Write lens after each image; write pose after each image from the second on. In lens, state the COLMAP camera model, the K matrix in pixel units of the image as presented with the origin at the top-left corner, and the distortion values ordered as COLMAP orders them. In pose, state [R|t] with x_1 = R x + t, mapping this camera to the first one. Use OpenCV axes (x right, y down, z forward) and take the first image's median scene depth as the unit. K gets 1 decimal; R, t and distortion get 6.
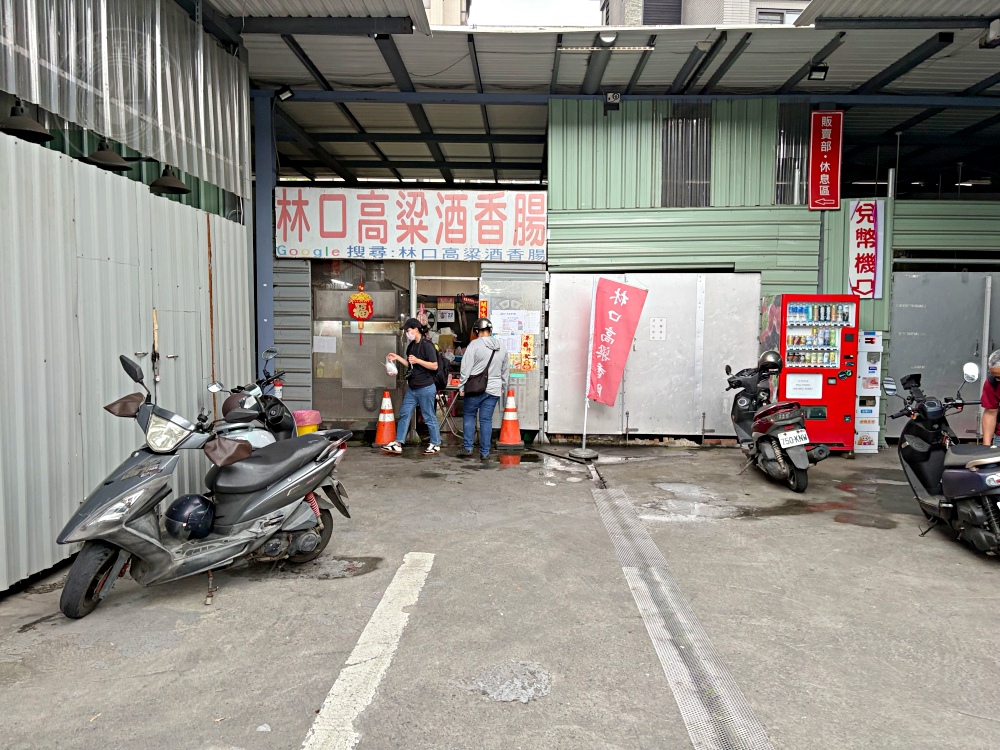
lens RADIAL K [[757.8, 0, 512.3], [0, 757.8, 379.9], [0, 0, 1]] dist [0.058305, -0.072084]
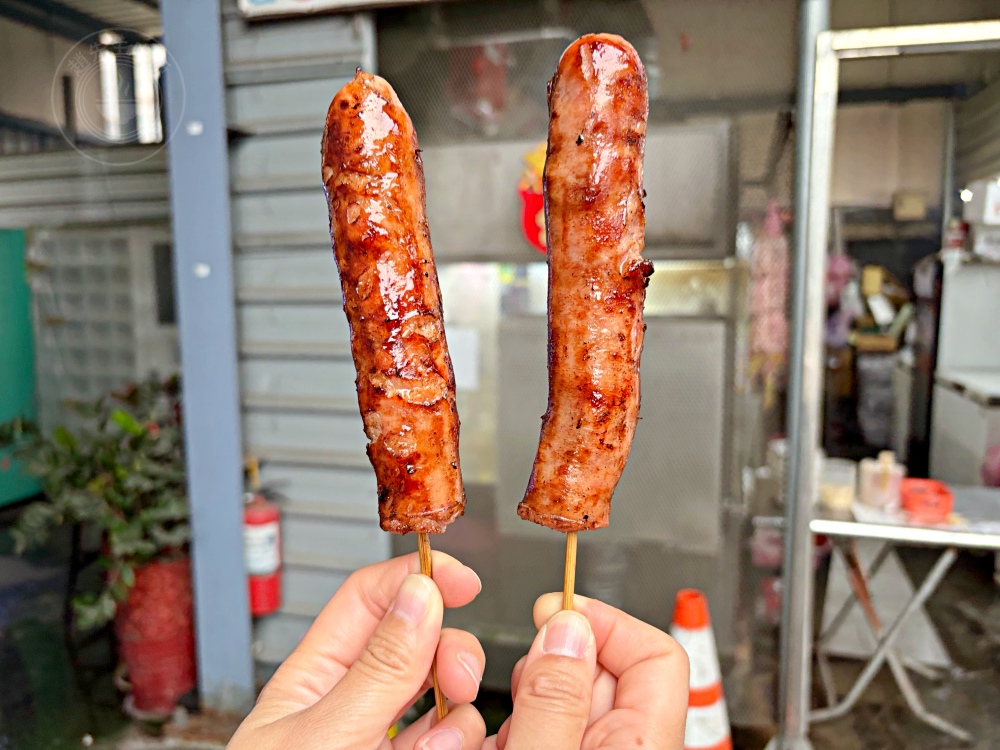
lens RADIAL K [[760.6, 0, 500.0], [0, 760.6, 375.0], [0, 0, 1]] dist [0.002565, 0.000885]
pose [[0.960061, 0.012740, -0.279500, -0.158395], [-0.000509, 0.999041, 0.043790, -0.054547], [0.279790, -0.041899, 0.959147, 0.783249]]
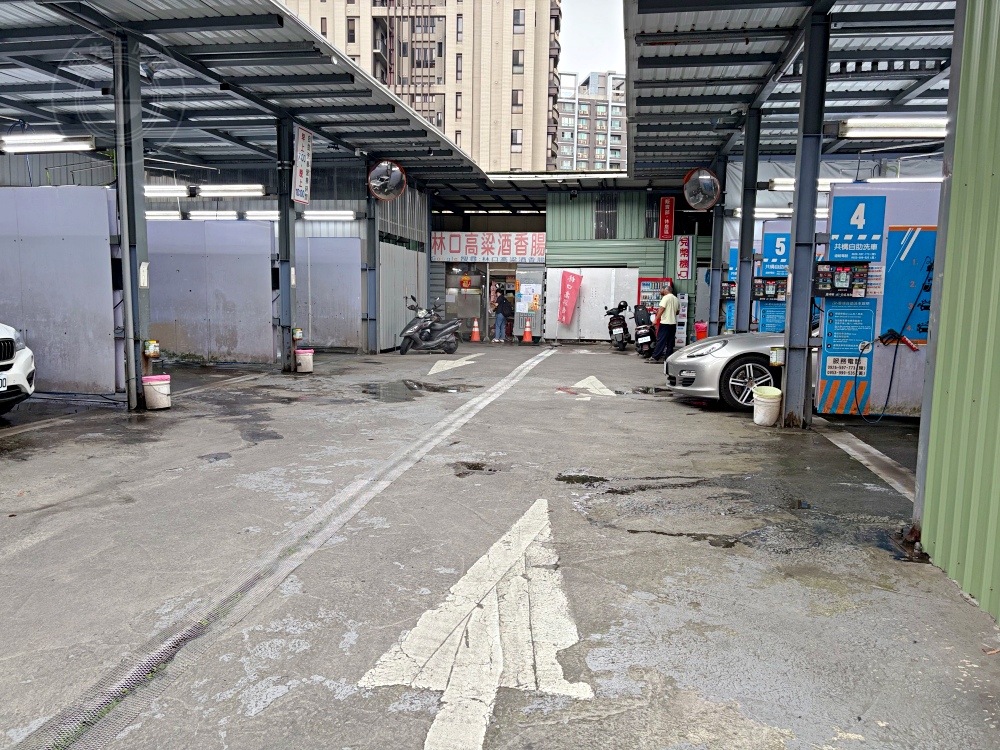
lens RADIAL K [[770.0, 0, 481.6], [0, 770.0, 374.8], [0, 0, 1]] dist [0.067245, -0.068175]
pose [[0.985538, 0.024229, -0.167716, 0.256271], [-0.019320, 0.999338, 0.030835, 0.115428], [0.168352, -0.027149, 0.985353, -1.350239]]
